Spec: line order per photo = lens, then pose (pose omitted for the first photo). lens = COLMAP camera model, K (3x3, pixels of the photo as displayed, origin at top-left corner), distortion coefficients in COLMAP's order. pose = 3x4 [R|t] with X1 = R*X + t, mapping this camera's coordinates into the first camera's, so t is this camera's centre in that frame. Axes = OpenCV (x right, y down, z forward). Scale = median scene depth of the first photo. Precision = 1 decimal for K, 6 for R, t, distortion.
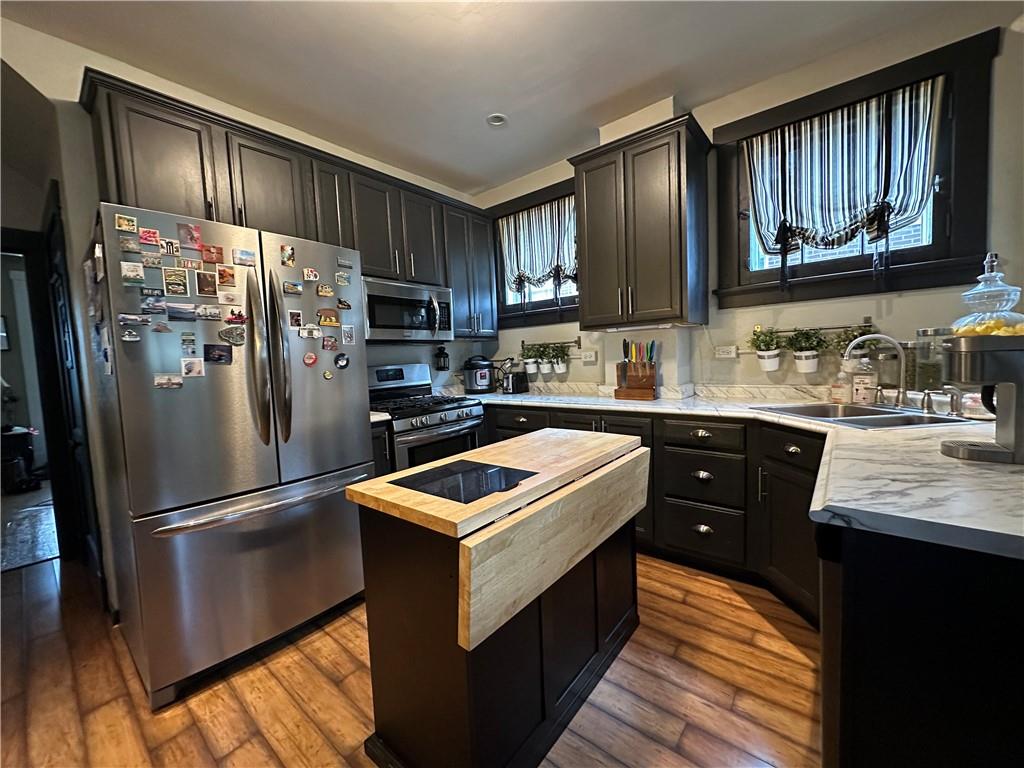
lens RADIAL K [[409.2, 0, 512.5], [0, 409.2, 382.9], [0, 0, 1]] dist [-0.001201, -0.000942]
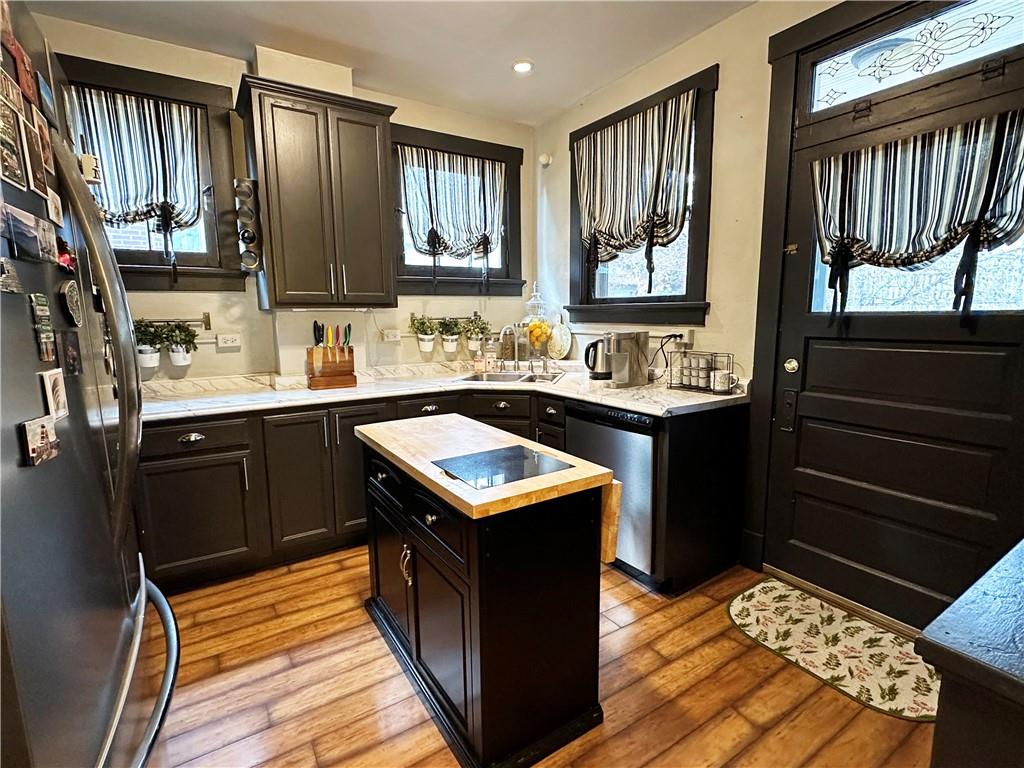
lens RADIAL K [[490.7, 0, 511.8], [0, 490.7, 386.4], [0, 0, 1]] dist [0.000769, -0.000787]
pose [[0.311909, -0.100303, 0.944803, -0.666873], [0.061087, 0.994472, 0.085410, -0.034996], [-0.948146, 0.031075, 0.316311, 0.307060]]
